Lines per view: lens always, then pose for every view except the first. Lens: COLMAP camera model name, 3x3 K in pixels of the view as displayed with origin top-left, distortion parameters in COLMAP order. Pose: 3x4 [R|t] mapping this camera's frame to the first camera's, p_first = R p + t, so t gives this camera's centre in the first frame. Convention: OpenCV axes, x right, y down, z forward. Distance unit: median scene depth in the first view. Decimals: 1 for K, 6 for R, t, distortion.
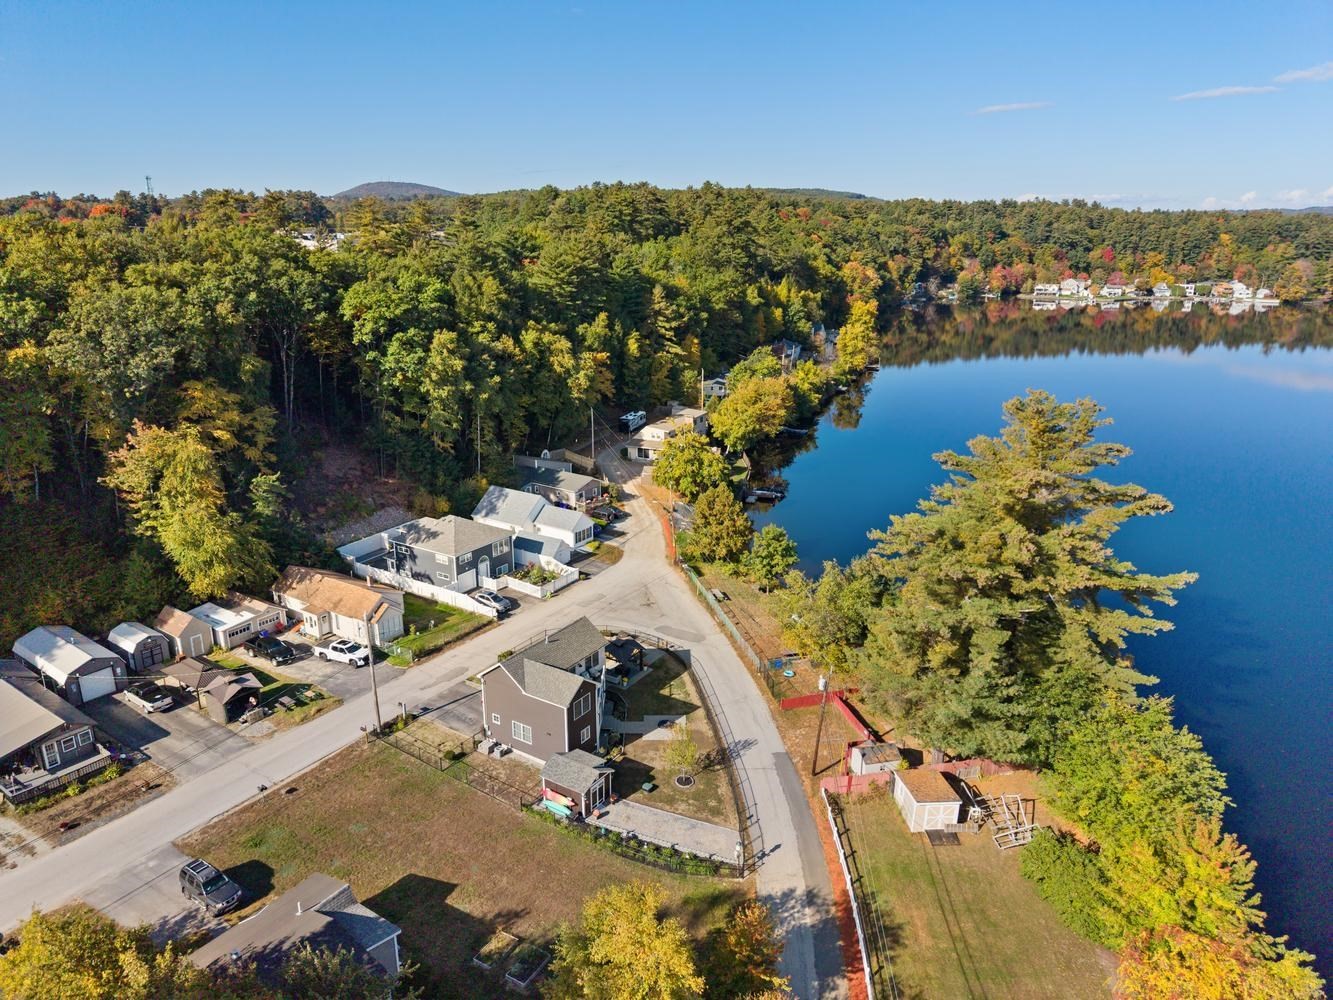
lens RADIAL K [[887.2, 0, 664.5], [0, 887.2, 503.6], [0, 0, 1]] dist [0.023099, -0.027018]
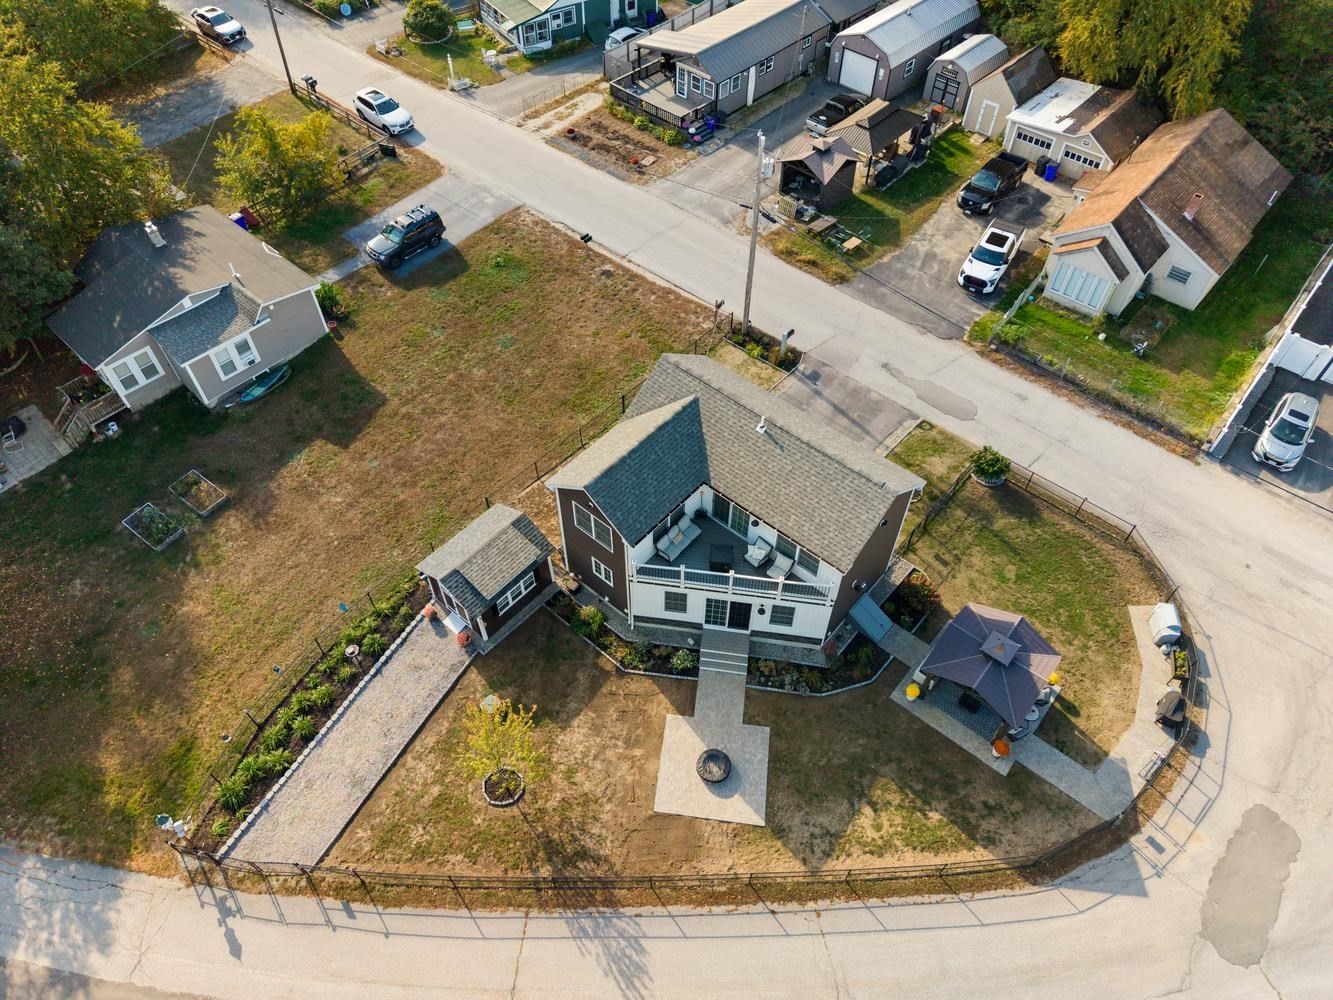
lens RADIAL K [[887.2, 0, 664.5], [0, 887.2, 503.6], [0, 0, 1]] dist [0.023099, -0.027018]
pose [[-0.127946, 0.771545, -0.623176, 0.182882], [-0.292910, 0.570915, 0.766981, -0.147585], [0.947541, 0.280667, 0.152947, 0.943775]]
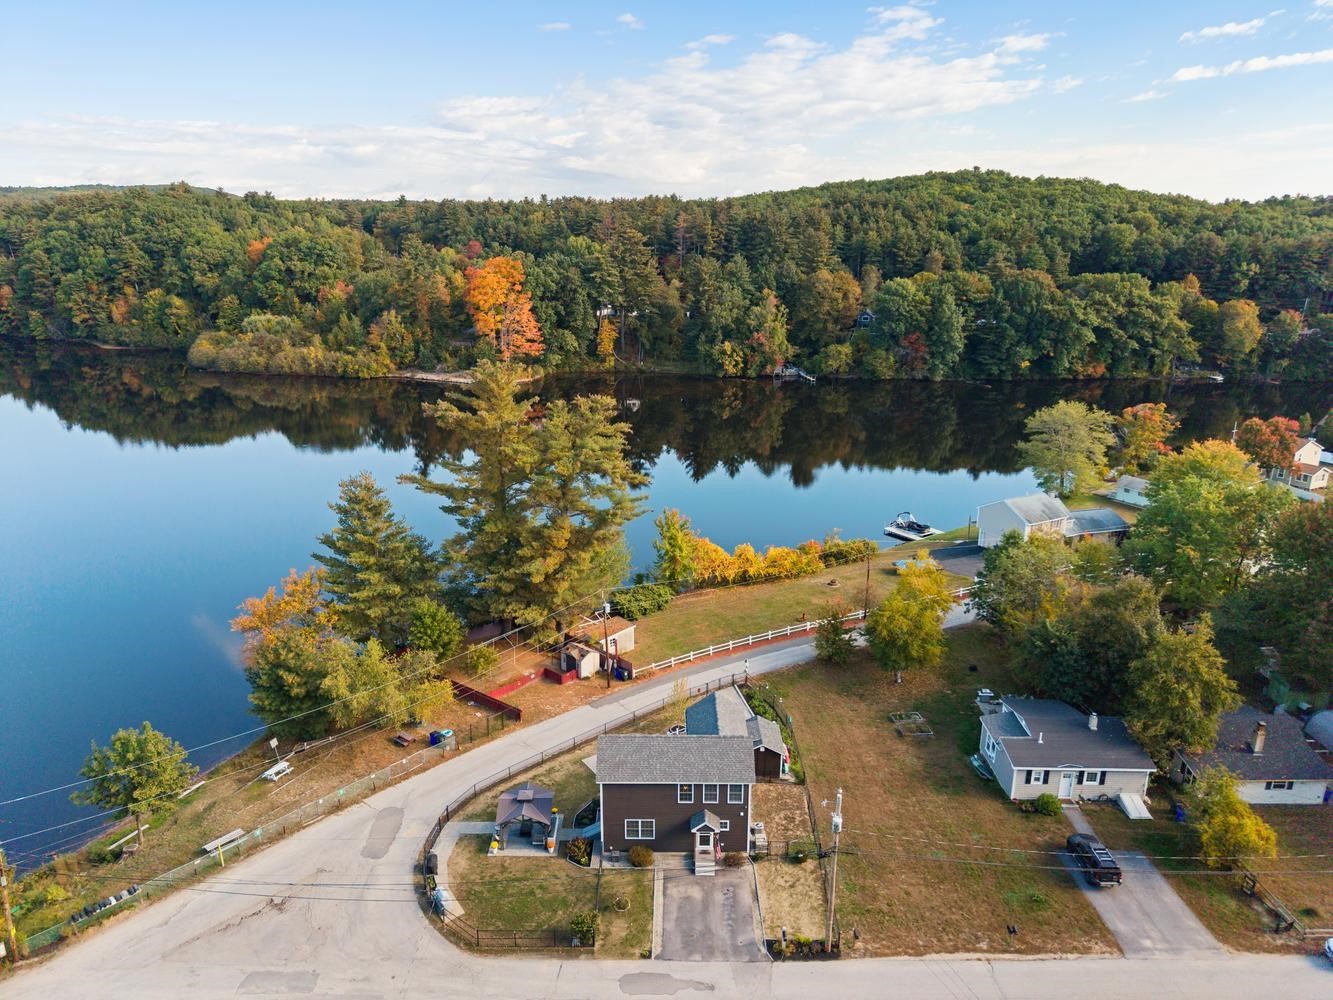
lens RADIAL K [[887.2, 0, 664.5], [0, 887.2, 503.6], [0, 0, 1]] dist [0.023099, -0.027018]
pose [[-0.551343, -0.235566, 0.800331, -0.781784], [0.252770, 0.867051, 0.429336, -0.413986], [-0.795065, 0.439011, -0.418499, 1.326966]]
